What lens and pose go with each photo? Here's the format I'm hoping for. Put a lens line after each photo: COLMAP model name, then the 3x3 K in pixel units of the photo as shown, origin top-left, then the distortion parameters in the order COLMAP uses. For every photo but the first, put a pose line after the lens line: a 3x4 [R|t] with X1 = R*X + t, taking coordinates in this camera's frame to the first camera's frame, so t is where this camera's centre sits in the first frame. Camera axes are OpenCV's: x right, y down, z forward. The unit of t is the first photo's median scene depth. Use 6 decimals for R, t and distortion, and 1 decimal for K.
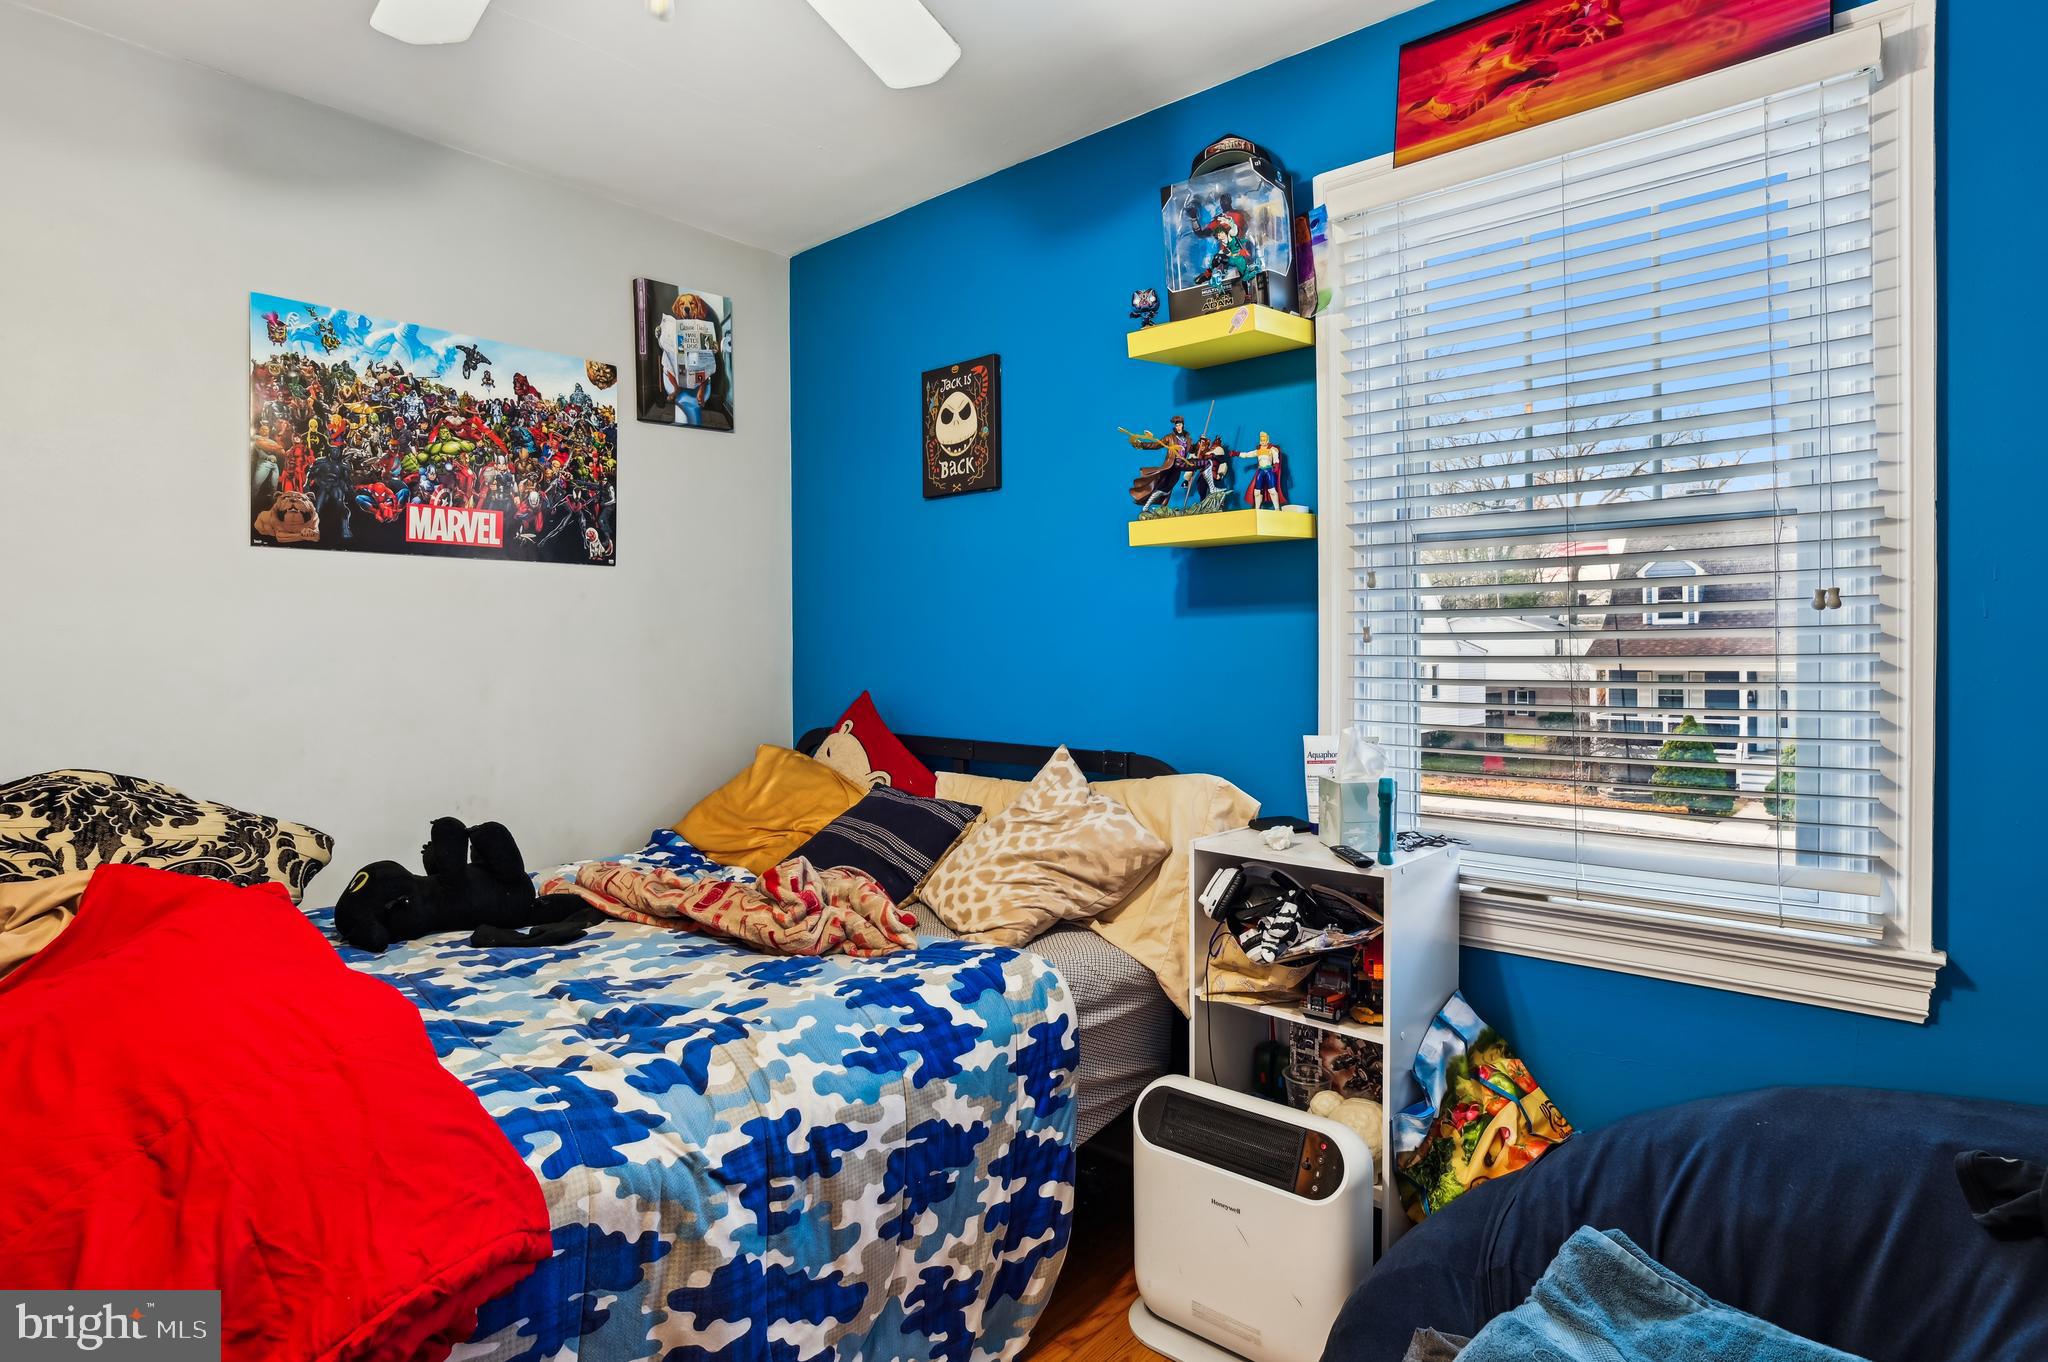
lens RADIAL K [[1076.9, 0, 1026.3], [0, 1076.9, 677.4], [0, 0, 1]] dist [-0.039473, 0.014736]
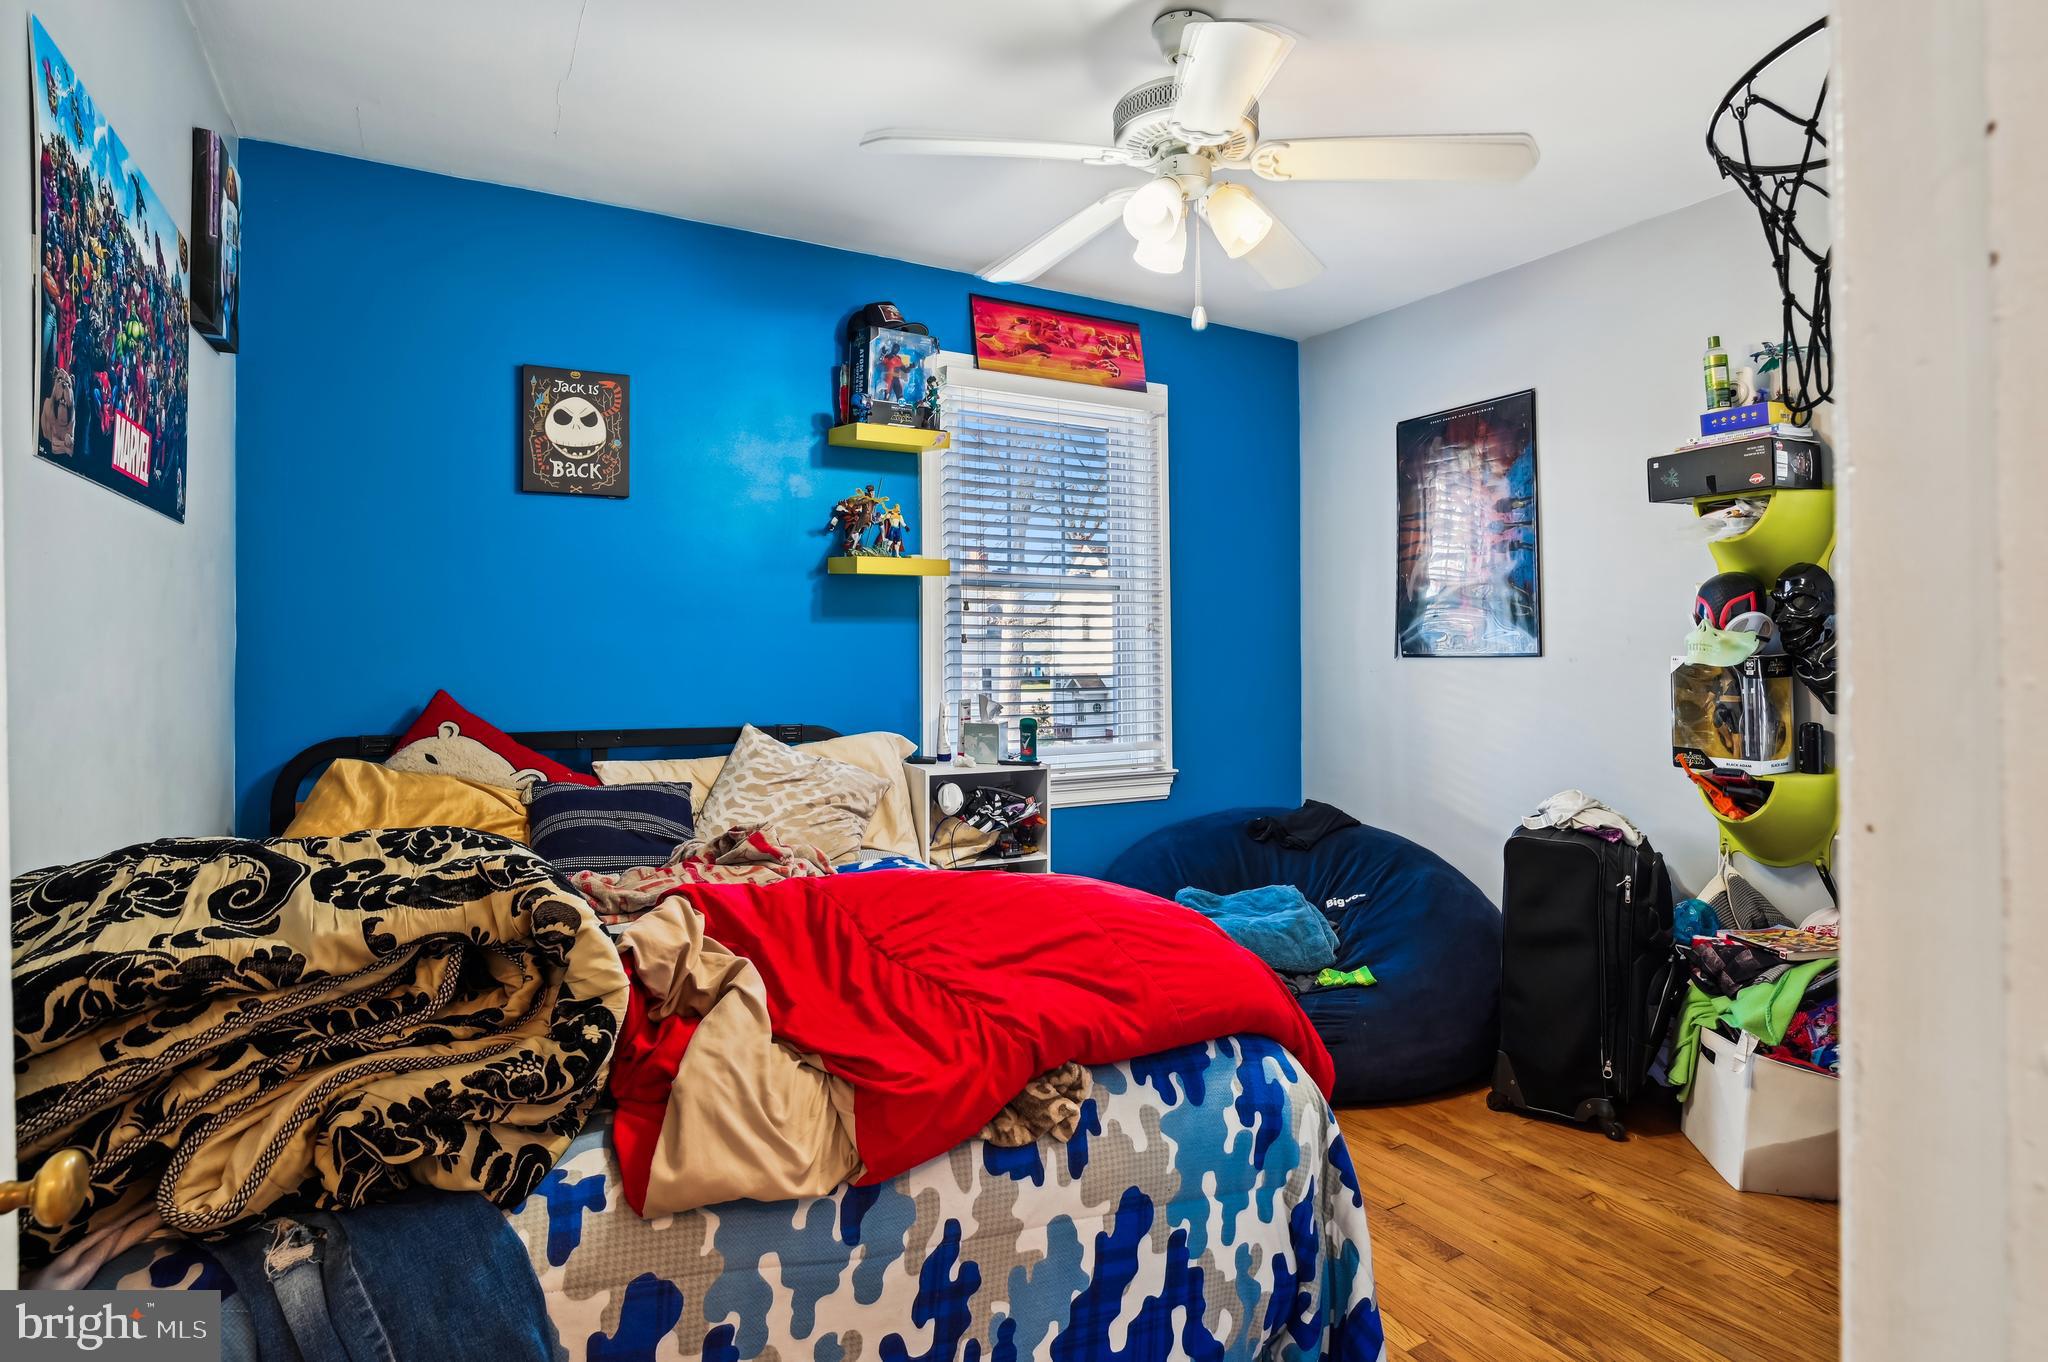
lens RADIAL K [[1076.9, 0, 1032.0], [0, 1076.9, 669.5], [0, 0, 1]] dist [-0.039473, 0.014736]
pose [[0.330312, -0.012479, 0.943789, -0.970936], [0.023569, 0.999710, 0.004970, 0.002747], [-0.943577, 0.020603, 0.330511, 0.269376]]
